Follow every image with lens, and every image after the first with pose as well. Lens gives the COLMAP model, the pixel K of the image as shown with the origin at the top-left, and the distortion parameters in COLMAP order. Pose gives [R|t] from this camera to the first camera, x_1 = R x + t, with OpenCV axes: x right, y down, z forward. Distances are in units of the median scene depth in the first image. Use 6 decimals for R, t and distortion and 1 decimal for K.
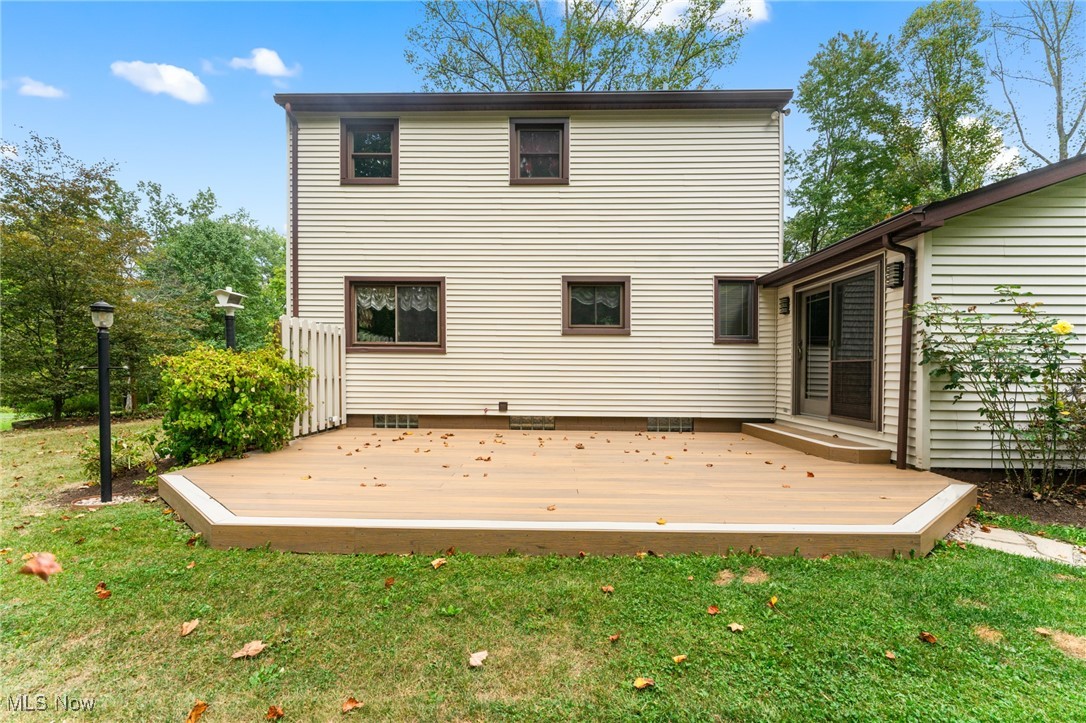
lens RADIAL K [[441.5, 0, 537.3], [0, 441.5, 371.8], [0, 0, 1]] dist [-0.001137, -0.000233]
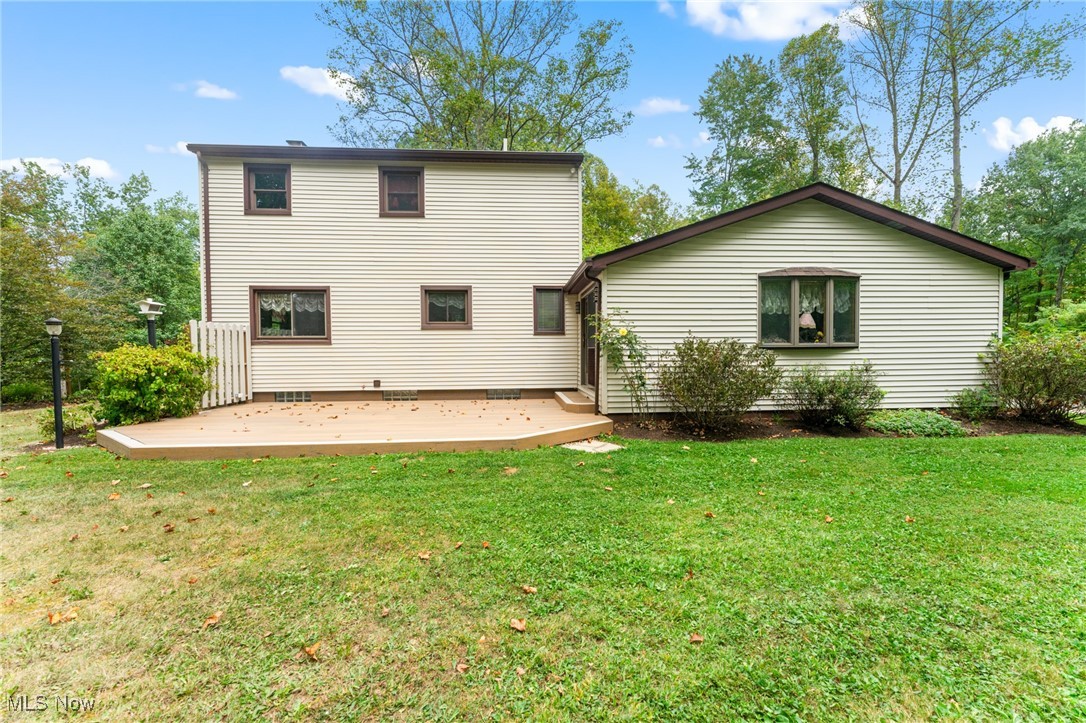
lens RADIAL K [[441.5, 0, 549.1], [0, 441.5, 355.6], [0, 0, 1]] dist [-0.001137, -0.000233]
pose [[0.995244, -0.015322, 0.096197, 0.311701], [0.014539, 0.999855, 0.008840, -0.009884], [-0.096319, -0.007399, 0.995323, -0.373878]]
